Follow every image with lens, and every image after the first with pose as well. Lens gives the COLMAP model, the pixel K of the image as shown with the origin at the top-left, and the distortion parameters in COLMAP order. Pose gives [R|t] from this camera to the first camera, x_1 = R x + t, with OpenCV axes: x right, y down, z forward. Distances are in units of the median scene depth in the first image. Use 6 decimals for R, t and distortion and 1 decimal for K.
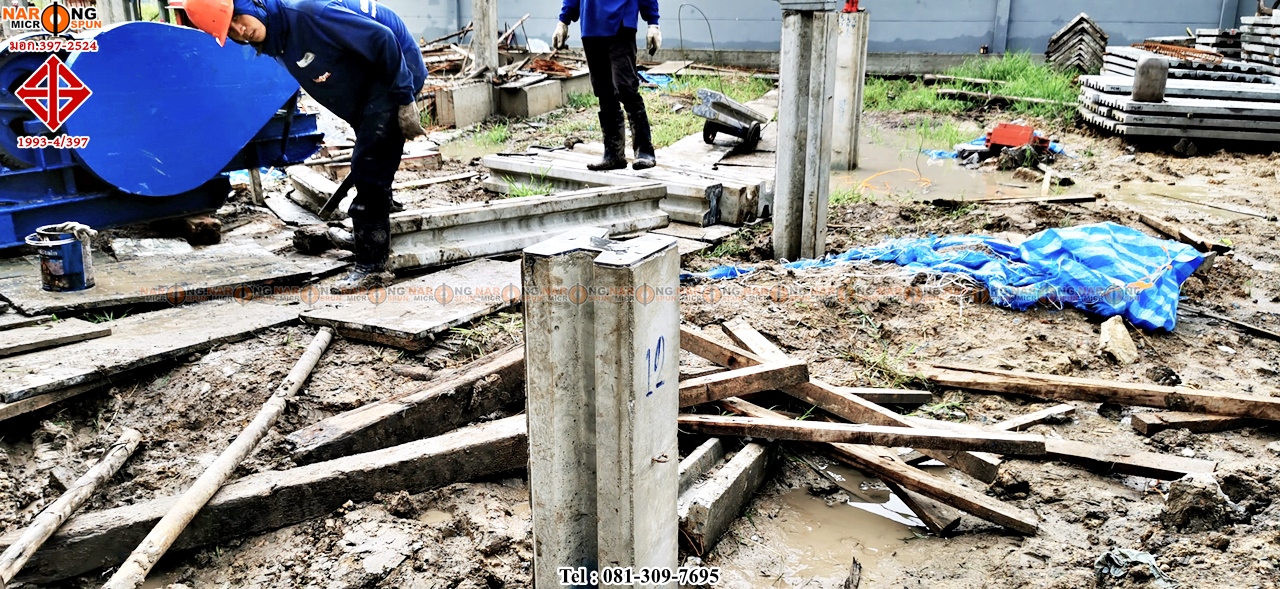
lens RADIAL K [[994.5, 0, 637.0], [0, 994.5, 293.4], [0, 0, 1]] dist [0.056812, -0.077940]
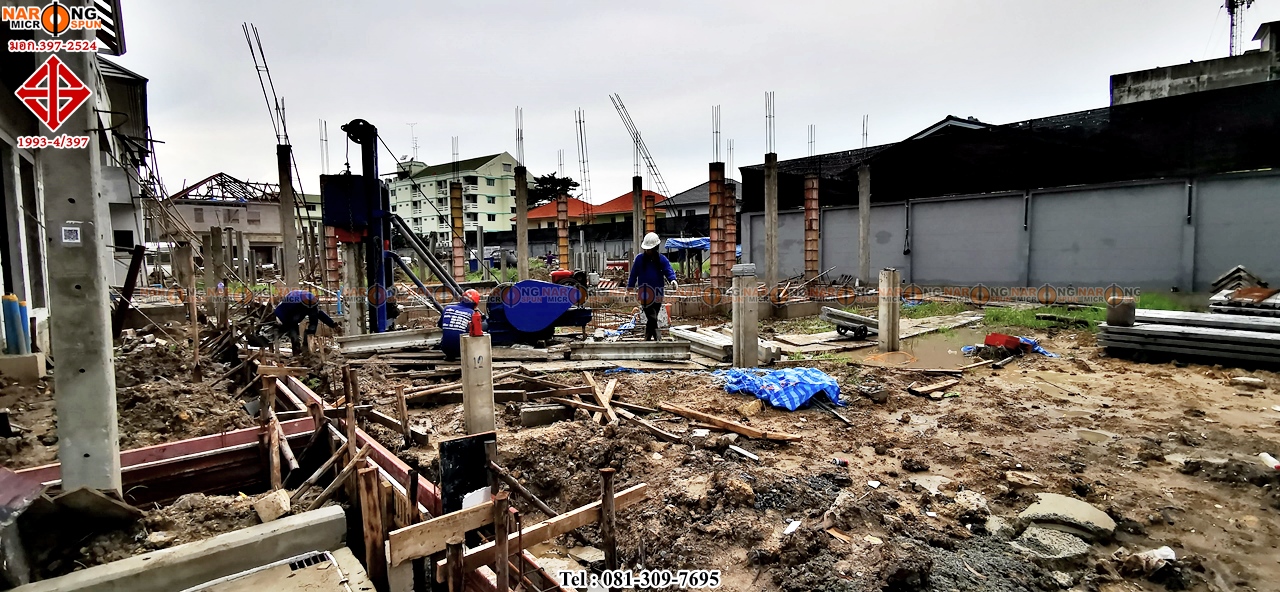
lens RADIAL K [[589.2, 0, 647.9], [0, 589.2, 294.0], [0, 0, 1]] dist [0.008973, -0.000520]
pose [[0.812982, 0.021882, -0.581878, 1.282287], [-0.146174, 0.974964, -0.167565, 0.062778], [0.563643, 0.221282, 0.795827, -0.443548]]
